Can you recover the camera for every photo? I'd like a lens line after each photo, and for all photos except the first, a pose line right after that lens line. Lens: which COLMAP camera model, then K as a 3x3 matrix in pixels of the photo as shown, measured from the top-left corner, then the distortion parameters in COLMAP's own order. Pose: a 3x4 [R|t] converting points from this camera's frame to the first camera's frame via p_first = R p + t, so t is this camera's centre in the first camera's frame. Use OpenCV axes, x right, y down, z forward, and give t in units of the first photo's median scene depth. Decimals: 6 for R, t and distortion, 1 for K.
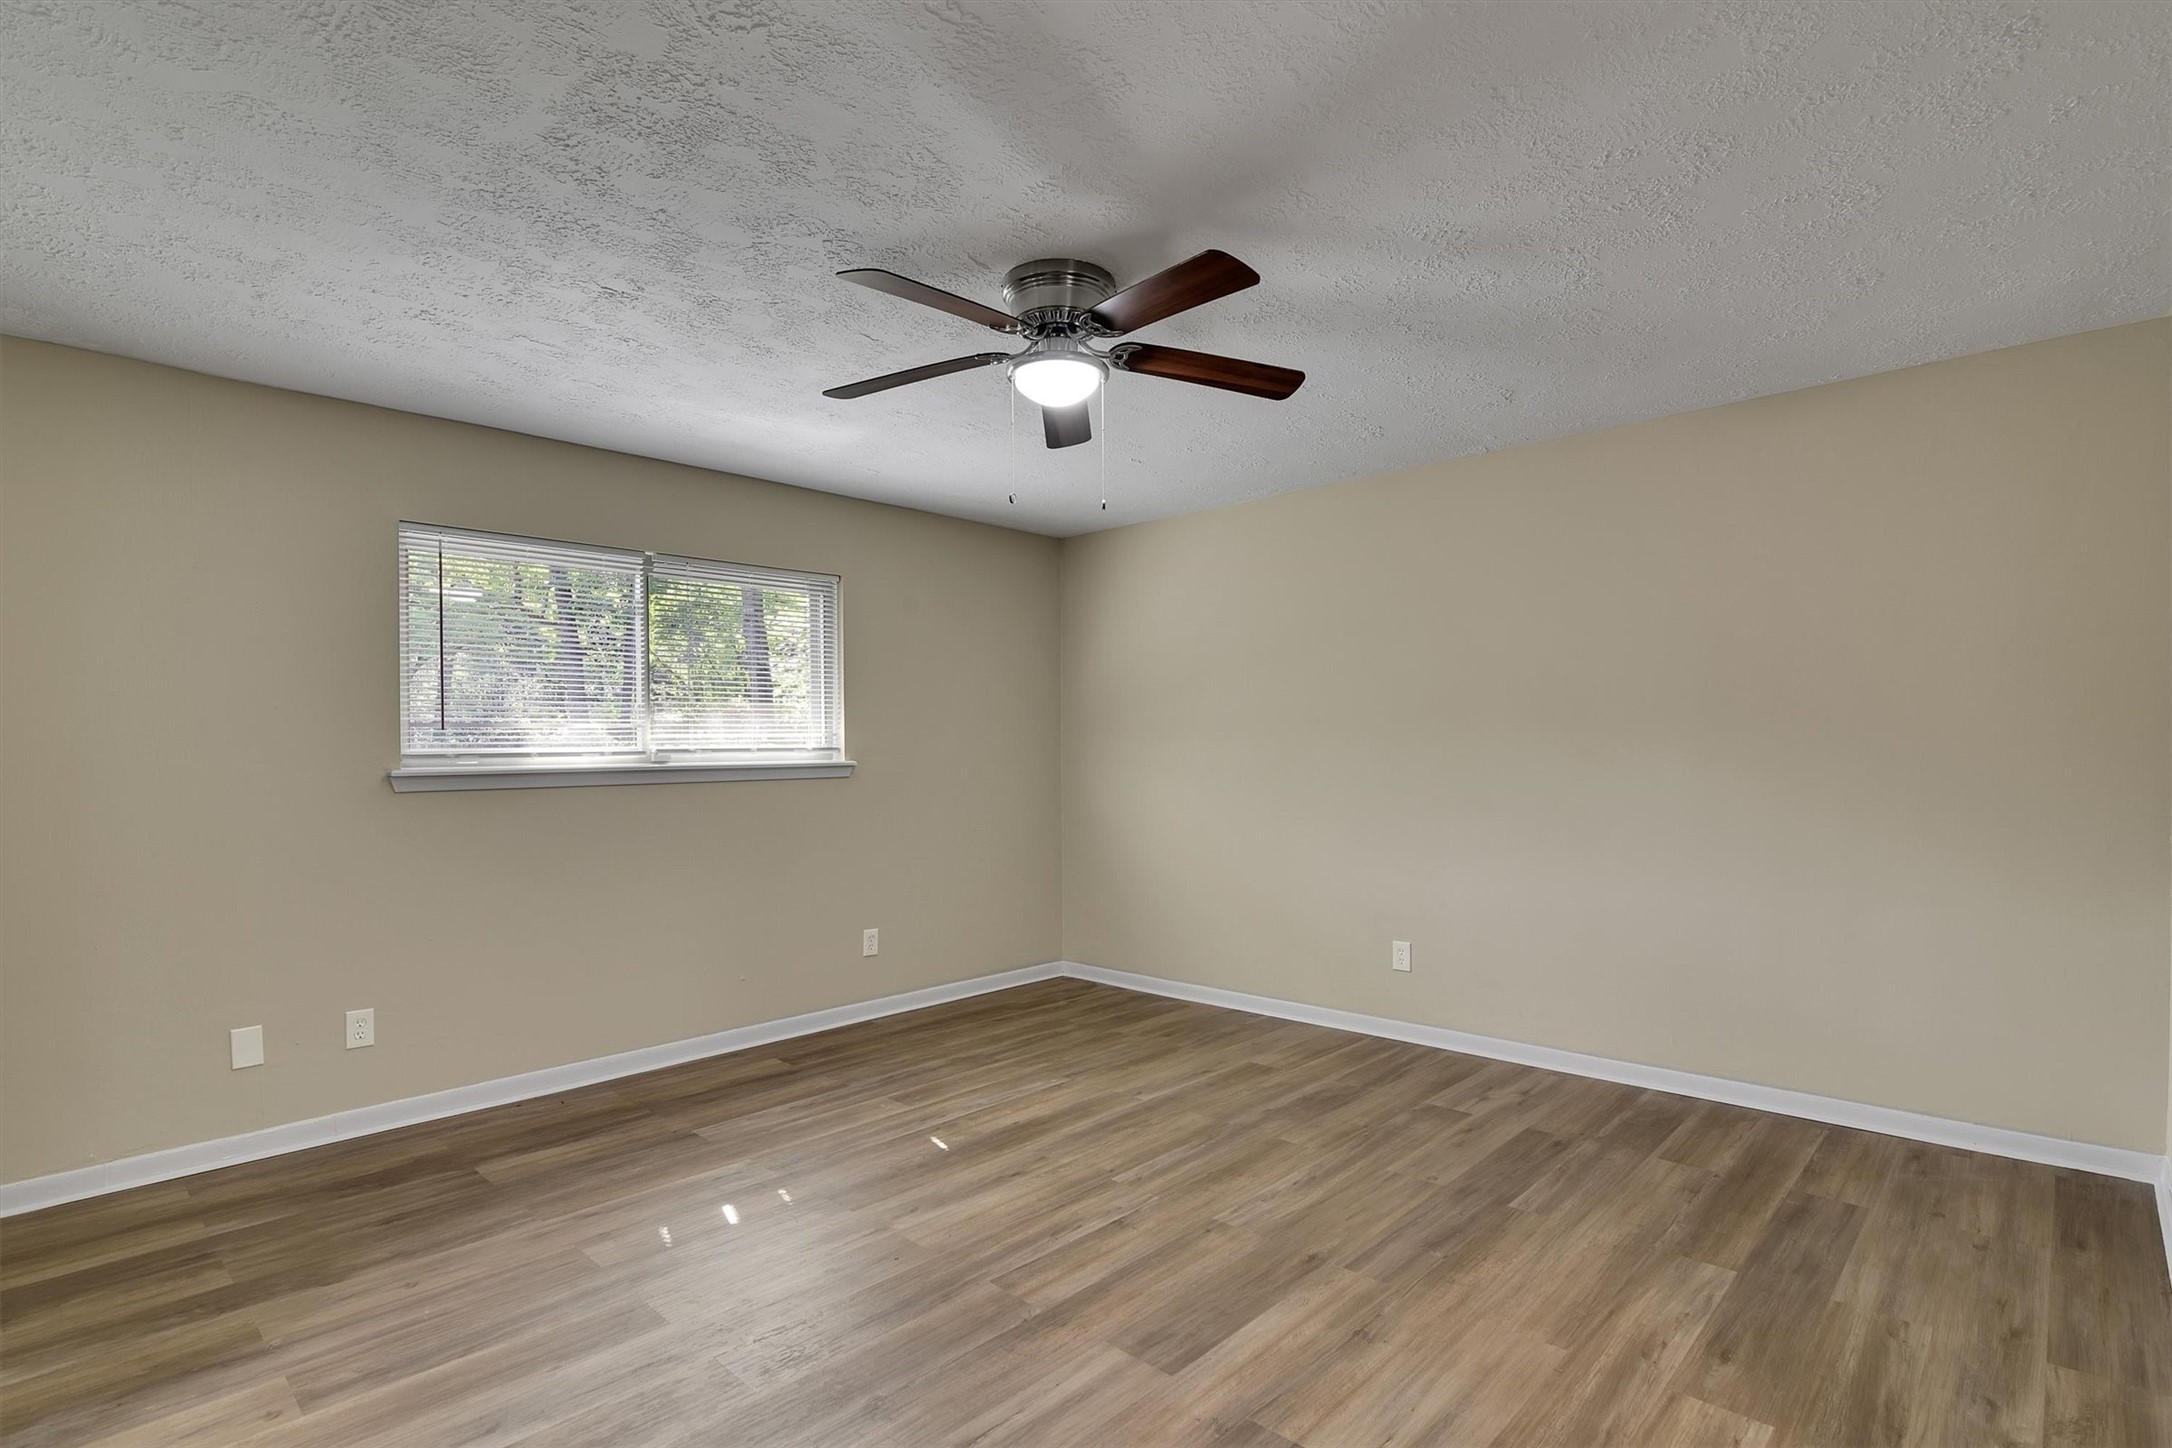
lens RADIAL K [[1001.9, 0, 1085.2], [0, 1001.9, 738.7], [0, 0, 1]] dist [-0.015902, -0.000426]
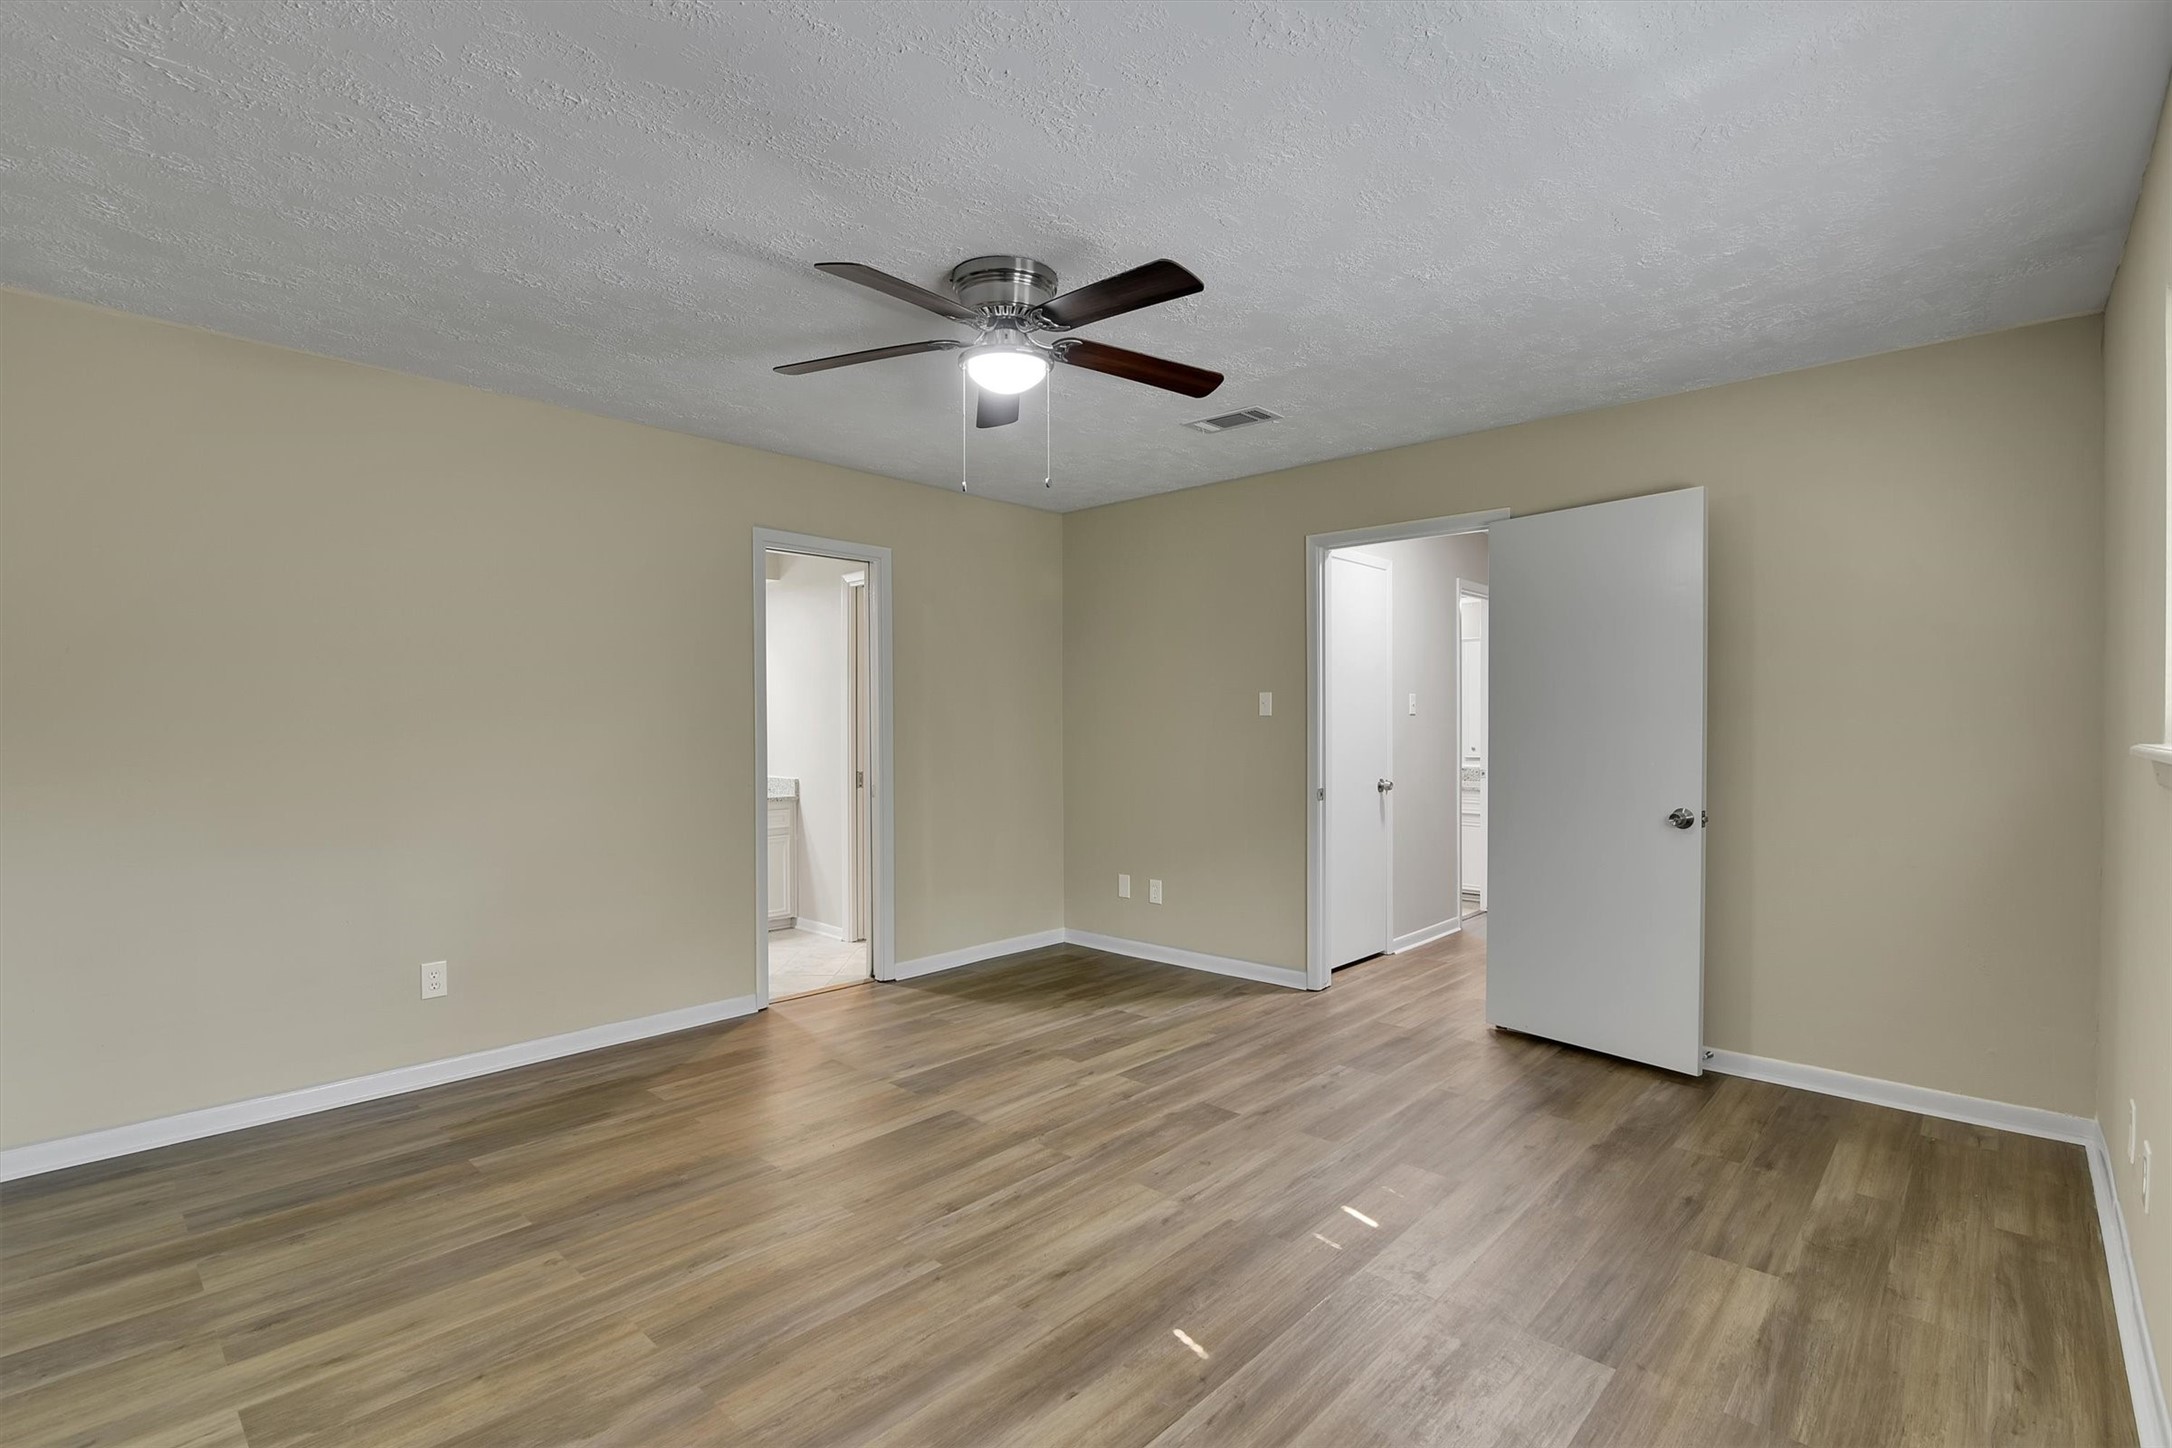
lens RADIAL K [[1001.9, 0, 1085.2], [0, 1001.9, 738.7], [0, 0, 1]] dist [-0.015902, -0.000426]
pose [[-0.999927, 0.011820, -0.002370, -0.102590], [0.011804, 0.999908, 0.006693, 0.012233], [0.002449, 0.006665, -0.999975, 1.995907]]
